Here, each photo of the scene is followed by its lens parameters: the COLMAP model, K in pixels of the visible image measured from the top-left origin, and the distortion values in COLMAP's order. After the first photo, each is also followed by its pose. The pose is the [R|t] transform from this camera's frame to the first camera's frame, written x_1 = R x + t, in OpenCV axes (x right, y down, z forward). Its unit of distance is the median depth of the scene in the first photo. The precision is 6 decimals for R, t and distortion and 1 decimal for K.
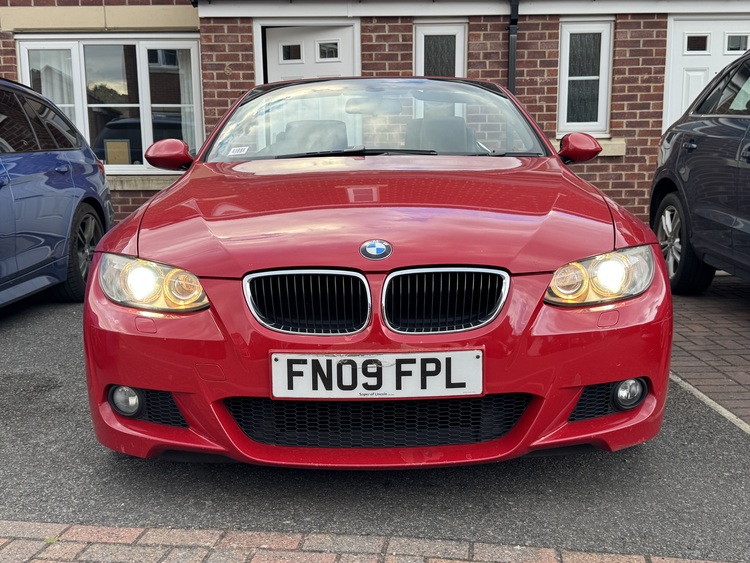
lens RADIAL K [[858.9, 0, 379.1], [0, 858.9, 314.2], [0, 0, 1]] dist [0.043793, 0.000000]
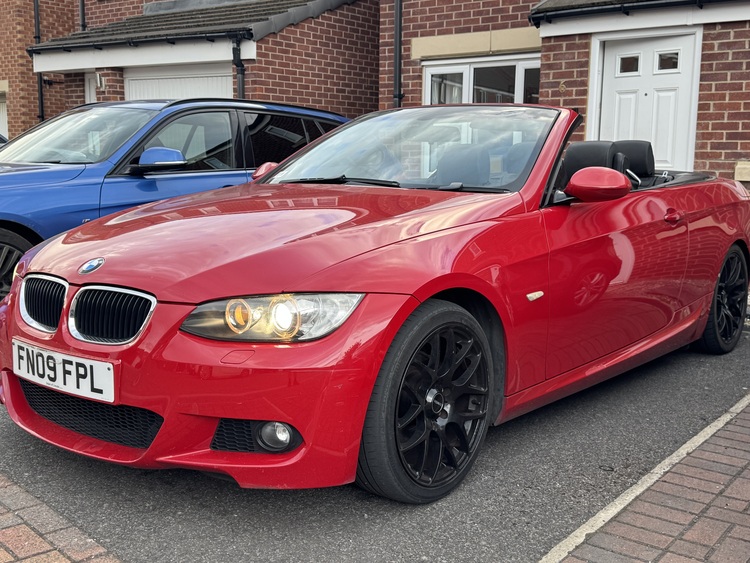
lens RADIAL K [[858.9, 0, 384.6], [0, 858.9, 308.3], [0, 0, 1]] dist [0.043793, 0.000000]
pose [[0.784563, 0.129136, -0.606452, 0.305896], [-0.137336, 0.989970, 0.033131, -0.033016], [0.604648, 0.057294, 0.794429, 0.091125]]
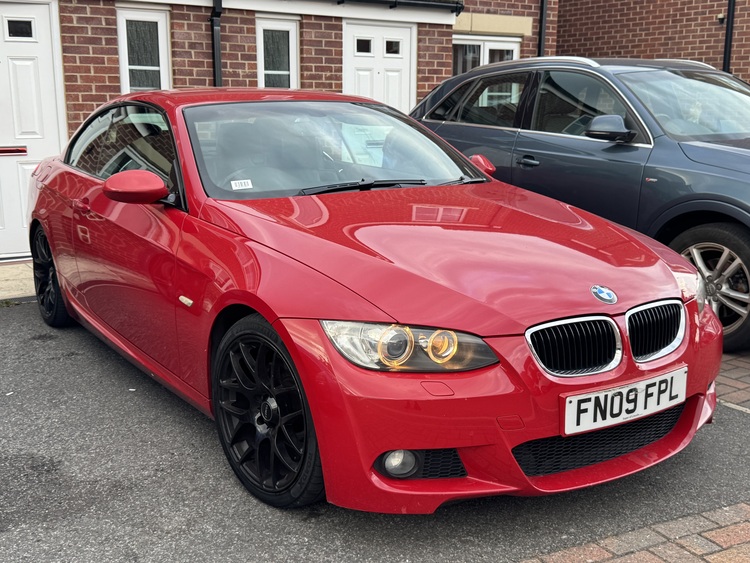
lens RADIAL K [[844.5, 0, 366.1], [0, 844.5, 311.7], [0, 0, 1]] dist [0.025893, 0.000000]
pose [[0.839264, -0.112654, 0.531927, -0.263426], [0.087148, 0.993524, 0.072913, -0.048273], [-0.536695, -0.014837, 0.843646, 0.060124]]
